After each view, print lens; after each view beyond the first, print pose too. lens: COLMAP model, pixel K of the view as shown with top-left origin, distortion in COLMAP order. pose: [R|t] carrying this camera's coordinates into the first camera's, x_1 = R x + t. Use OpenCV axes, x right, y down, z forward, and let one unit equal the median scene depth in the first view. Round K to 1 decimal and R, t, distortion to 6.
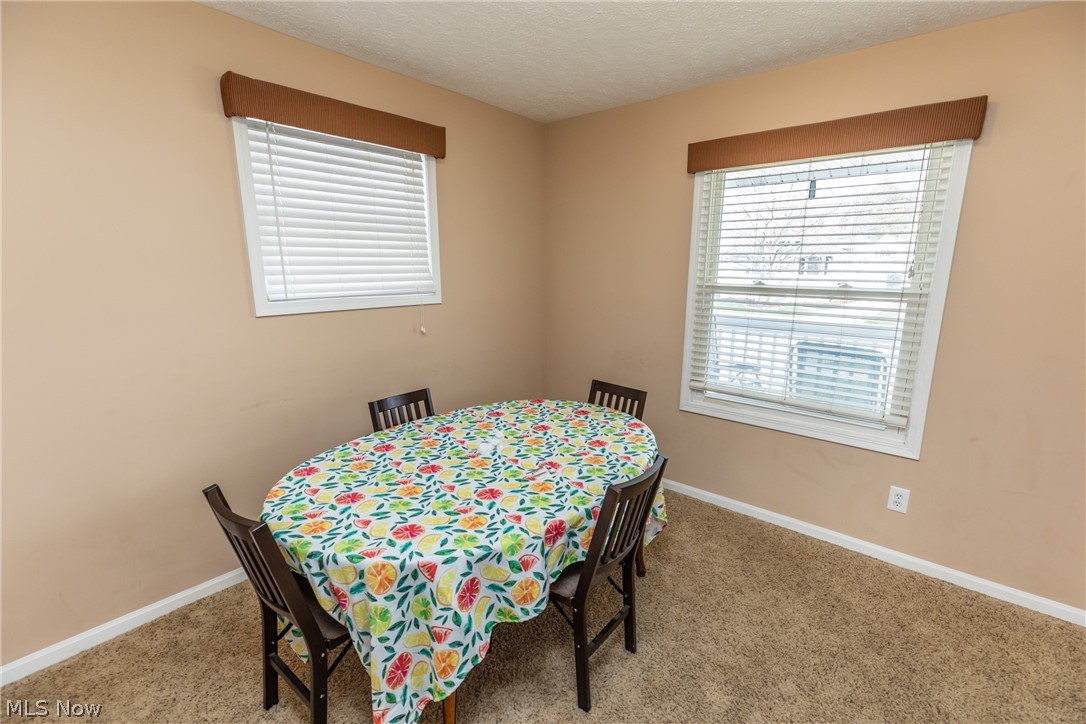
lens RADIAL K [[484.9, 0, 547.2], [0, 484.9, 365.2], [0, 0, 1]] dist [0.008009, 0.000051]
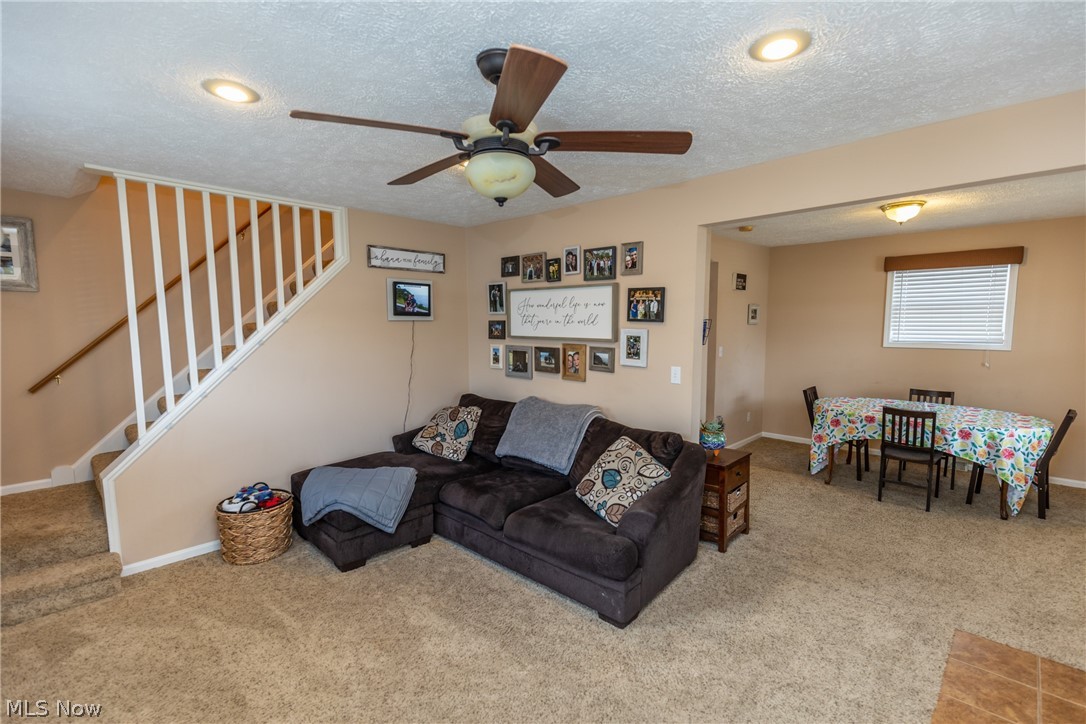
lens RADIAL K [[484.9, 0, 547.2], [0, 484.9, 365.2], [0, 0, 1]] dist [0.008009, 0.000051]
pose [[-0.072129, 0.089016, -0.993415, 1.902137], [-0.203915, 0.973655, 0.102051, 0.082489], [0.976328, 0.209933, -0.052077, -0.497393]]
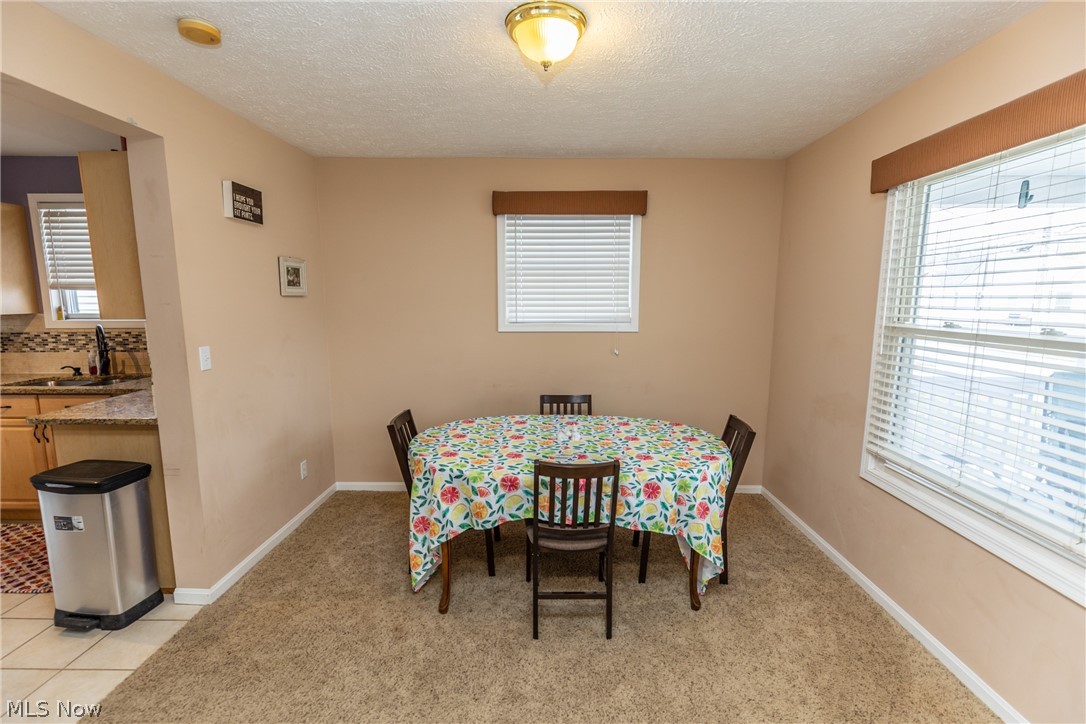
lens RADIAL K [[496.6, 0, 546.6], [0, 496.6, 366.4], [0, 0, 1]] dist [0.004253, -0.000315]
pose [[0.639444, 0.102450, -0.761981, 0.748138], [-0.158676, 0.987331, -0.000410, -0.009246], [0.752285, 0.121170, 0.647599, 0.054668]]
